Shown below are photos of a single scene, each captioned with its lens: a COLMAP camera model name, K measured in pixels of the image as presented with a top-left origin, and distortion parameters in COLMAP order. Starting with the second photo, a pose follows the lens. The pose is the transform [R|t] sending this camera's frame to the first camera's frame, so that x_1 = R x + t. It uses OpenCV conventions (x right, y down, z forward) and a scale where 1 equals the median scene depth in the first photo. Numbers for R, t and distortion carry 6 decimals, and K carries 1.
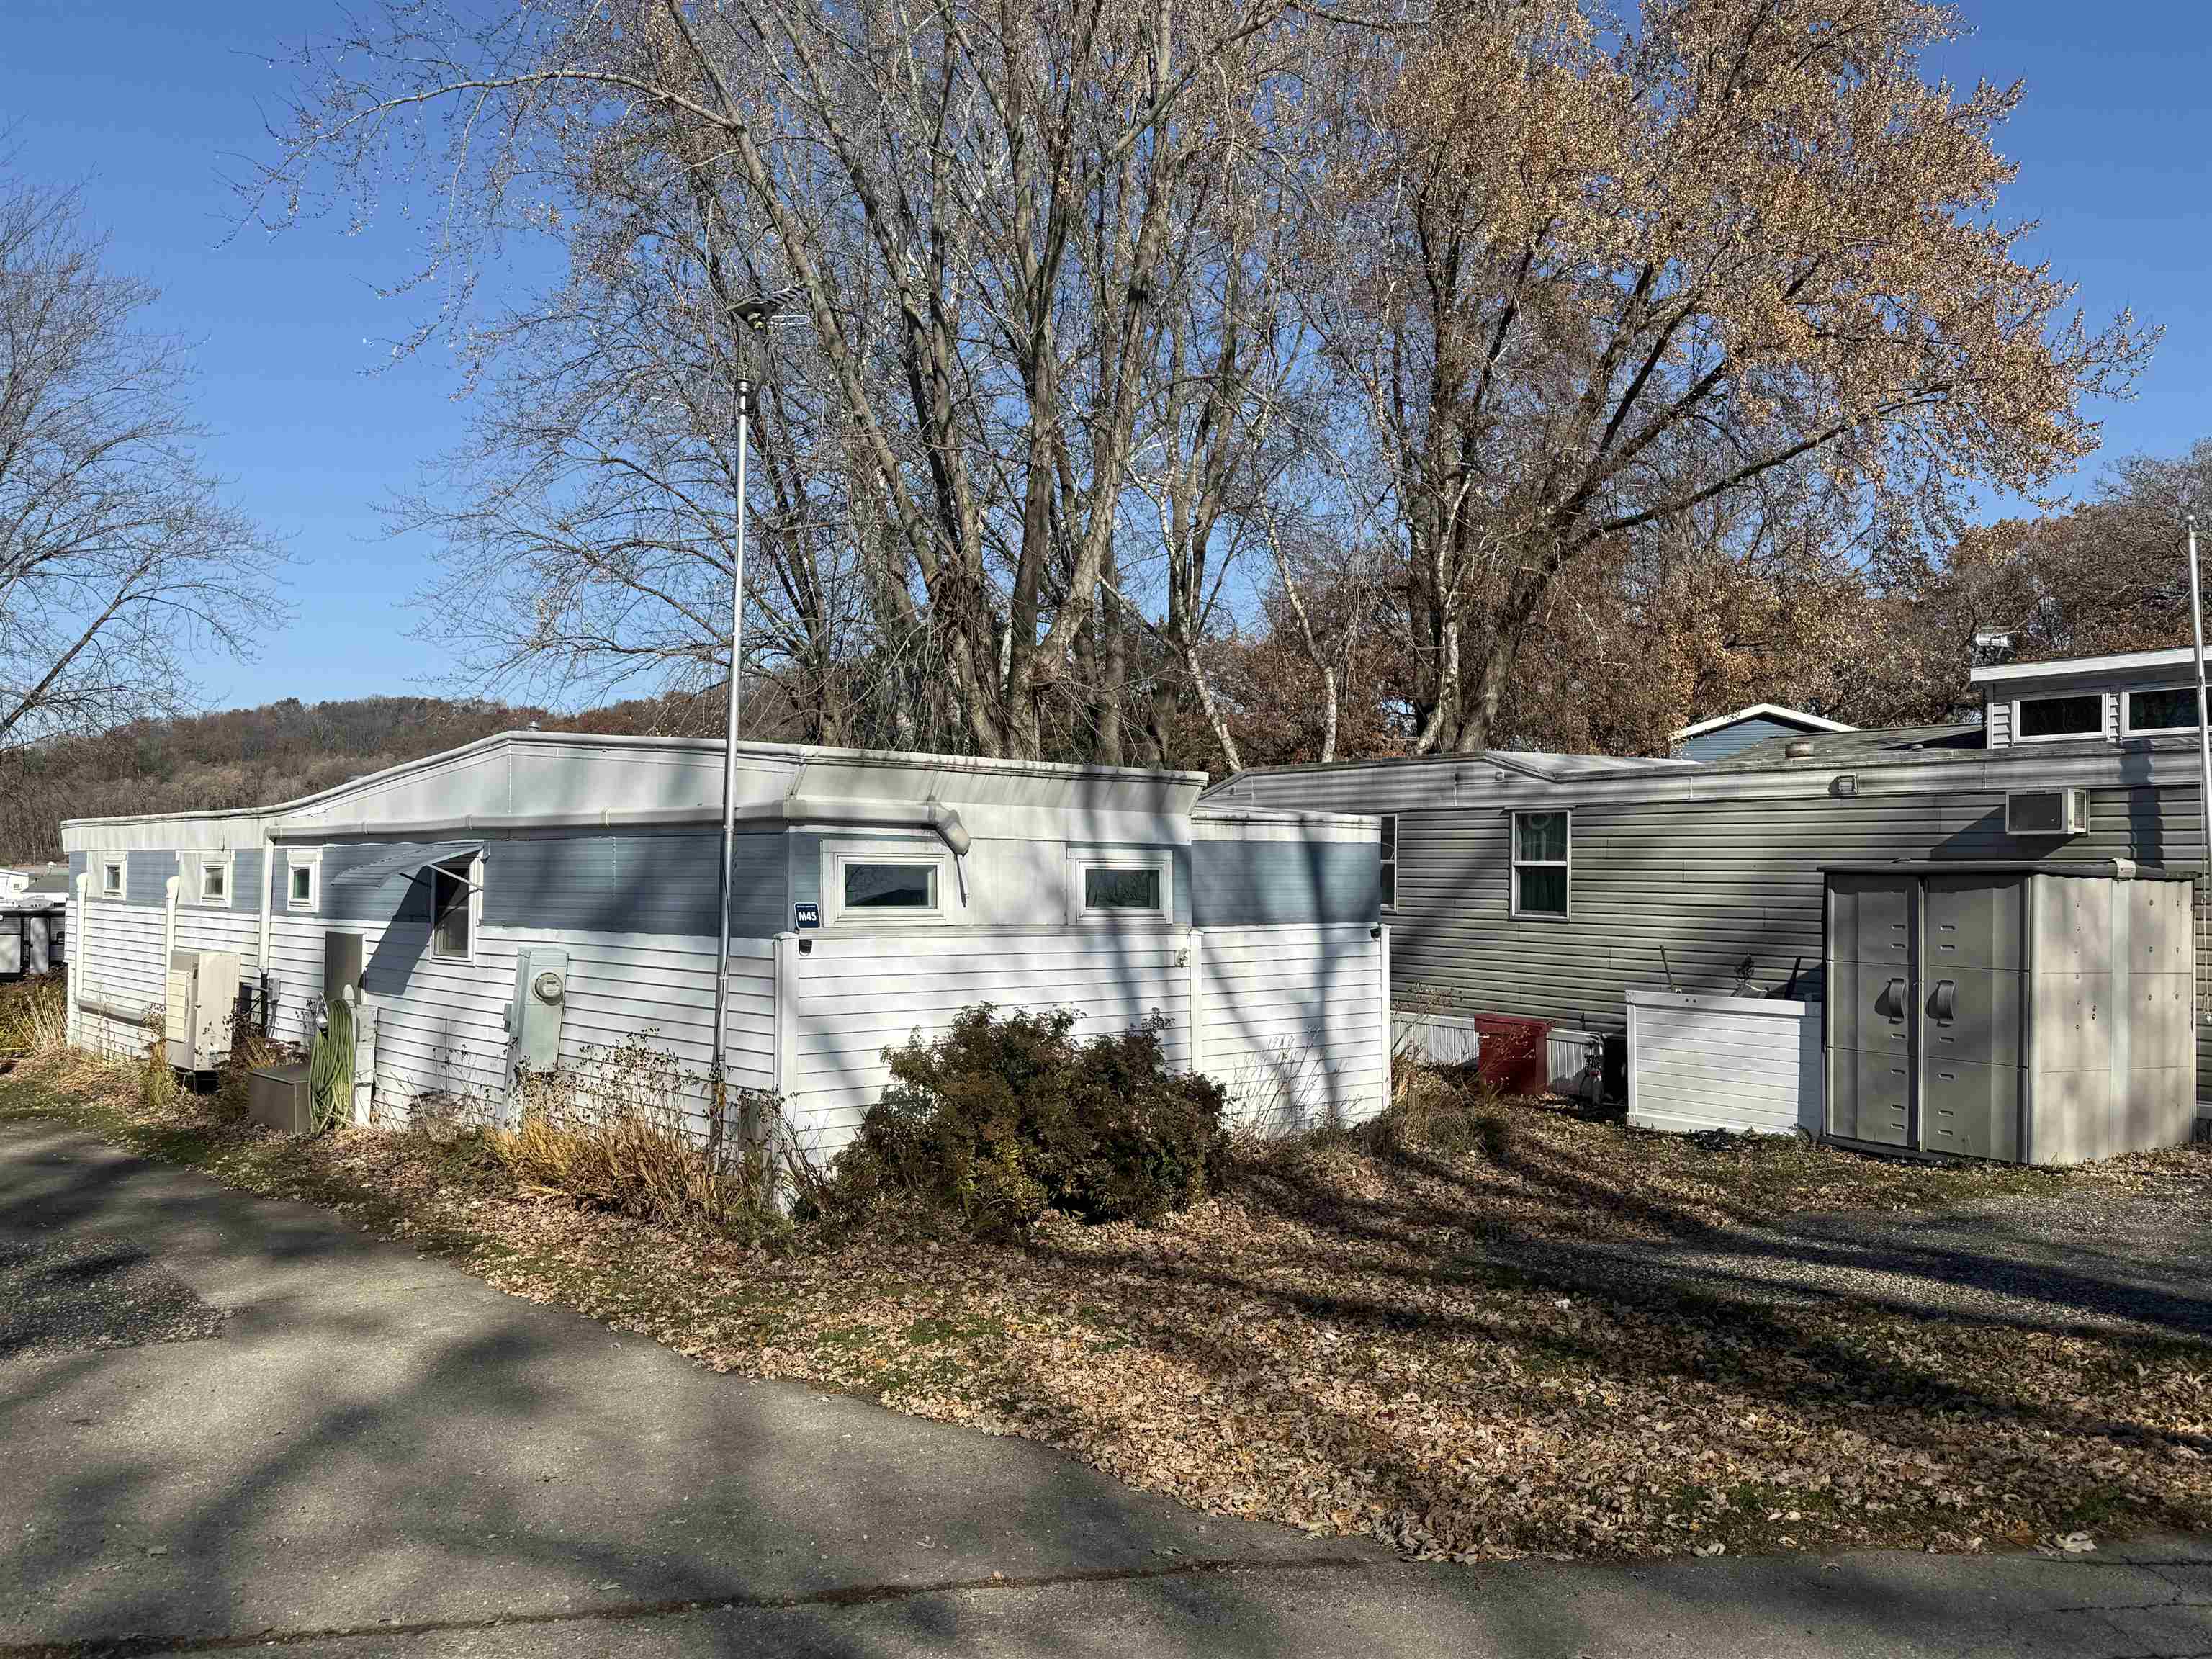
lens RADIAL K [[1803.5, 0, 1106.7], [0, 1803.5, 832.4], [0, 0, 1]] dist [-0.000654, 0.000635]
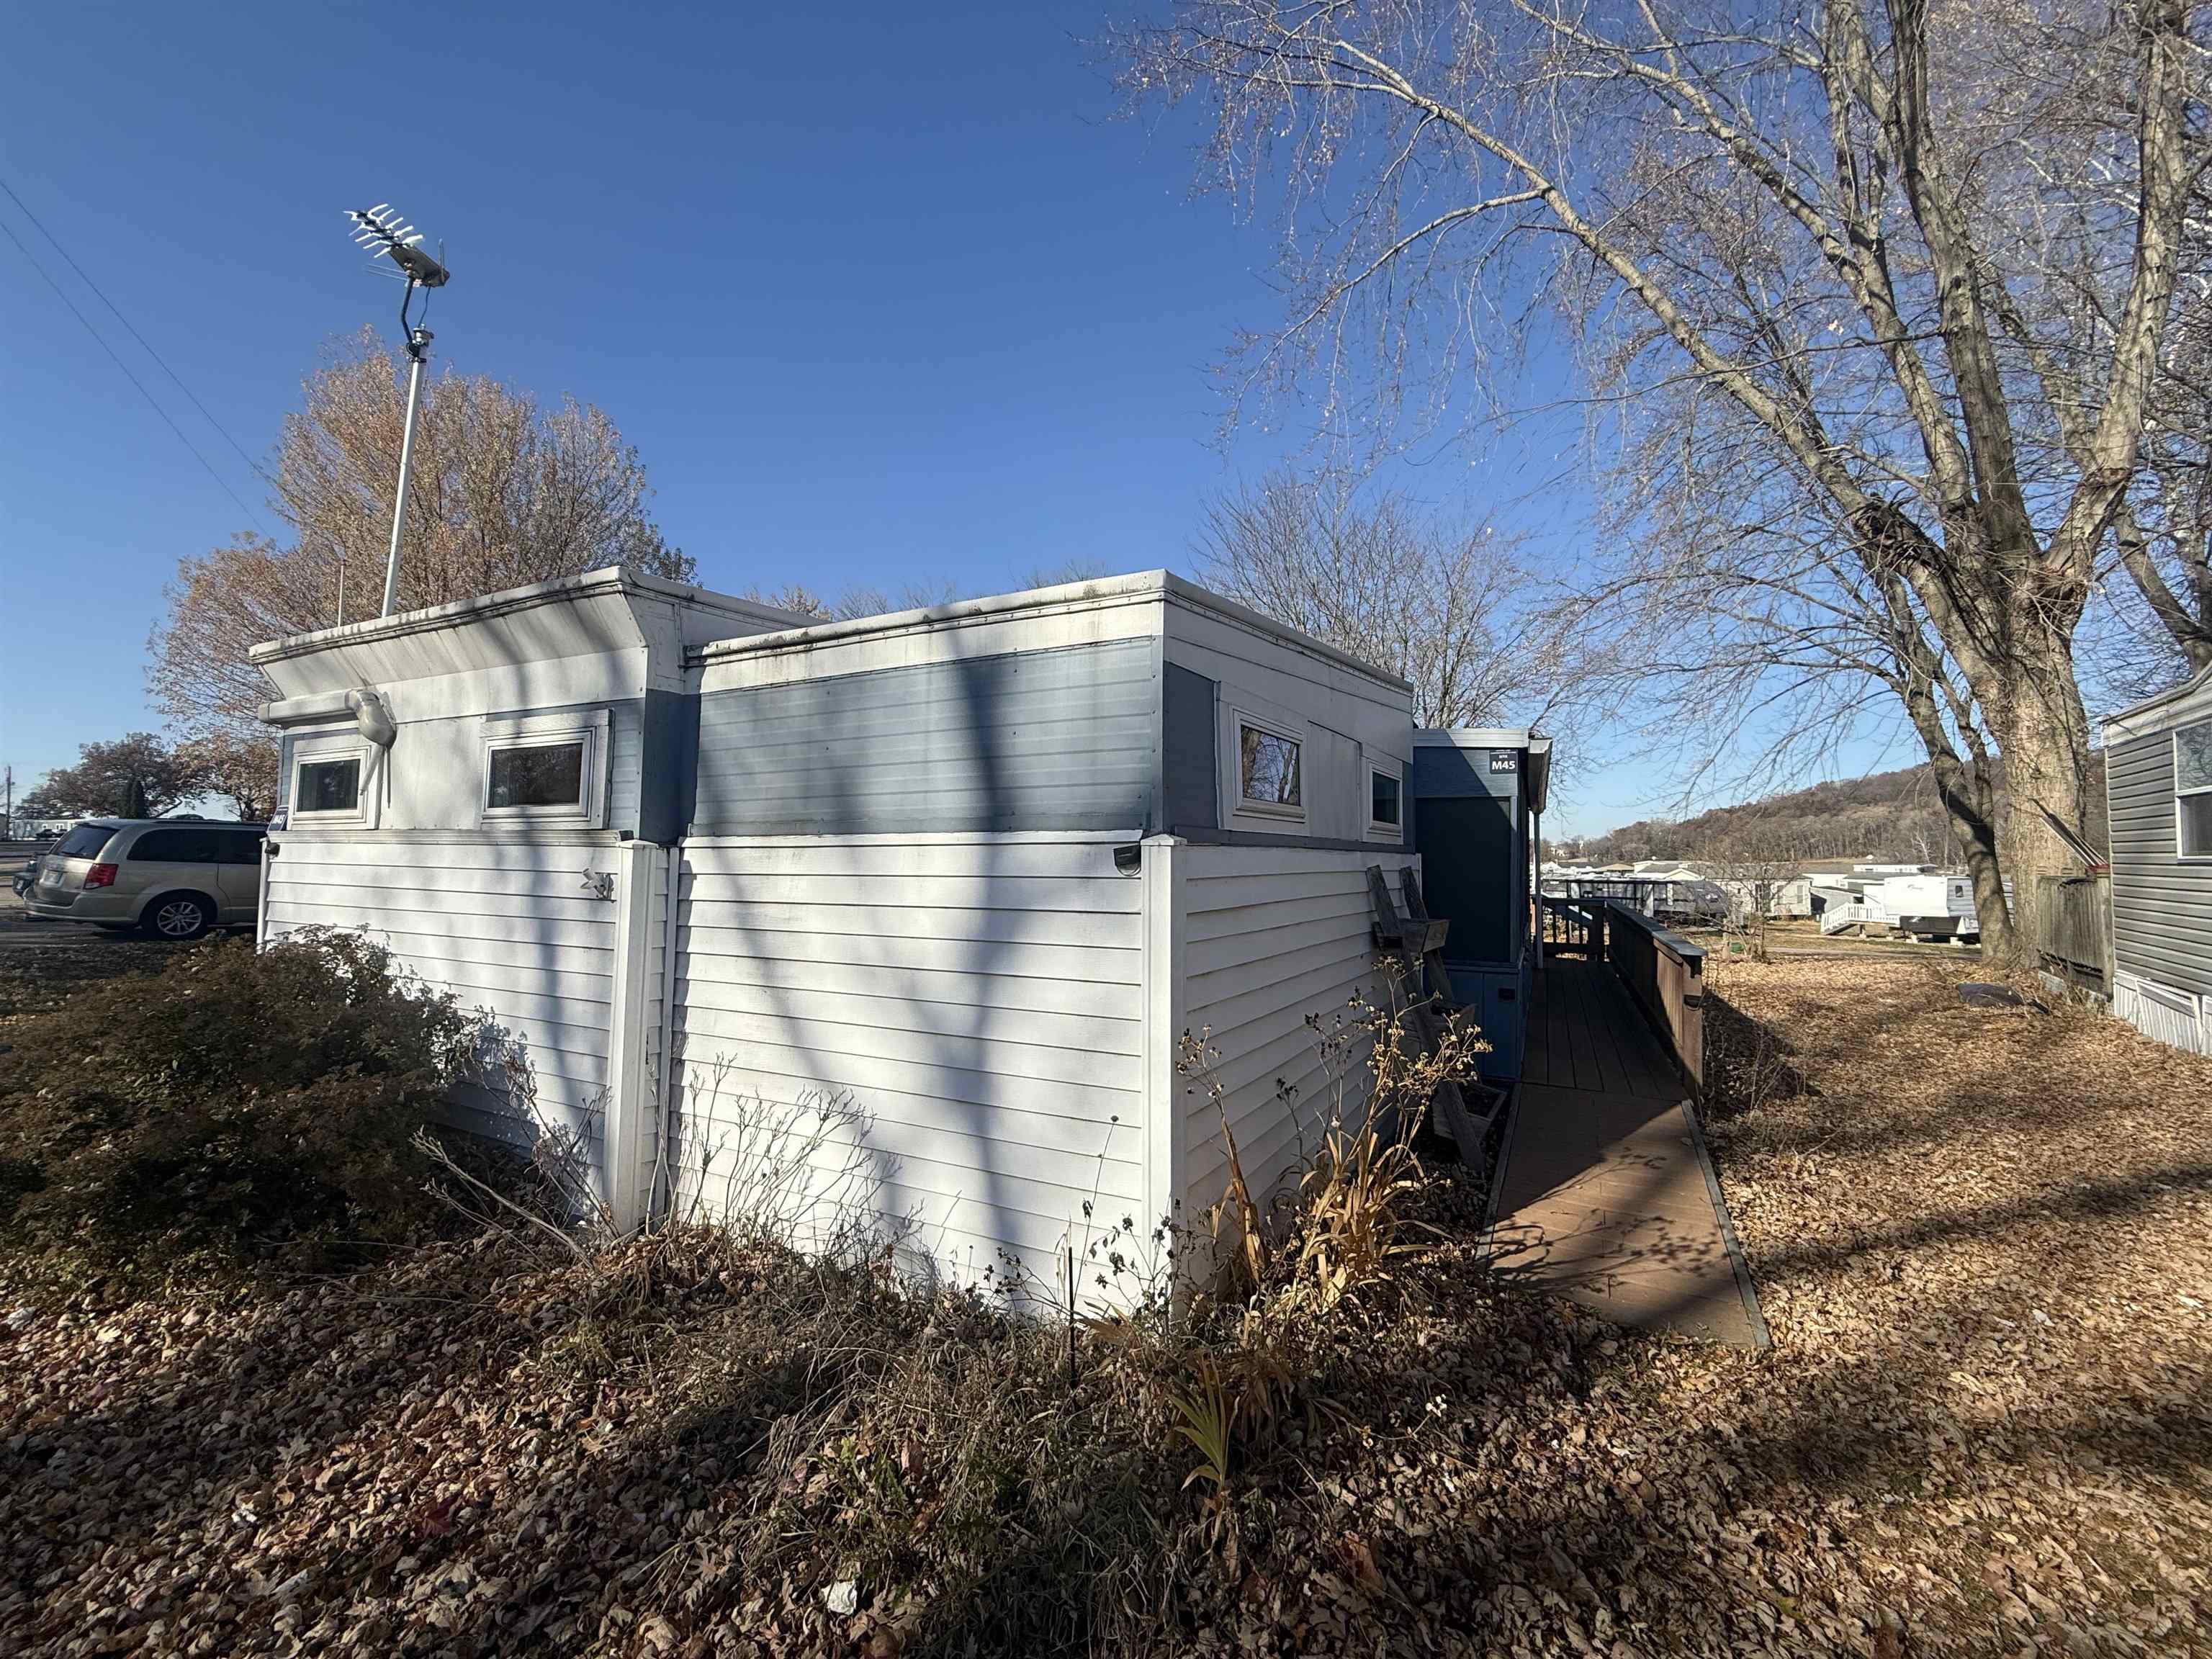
lens RADIAL K [[873.8, 0, 1106.6], [0, 873.8, 813.9], [0, 0, 1]] dist [-0.004221, 0.000896]
pose [[0.367508, -0.052580, -0.928533, 0.338898], [0.015320, 0.998607, -0.050484, 0.057733], [0.929894, 0.004328, 0.367802, 0.961390]]
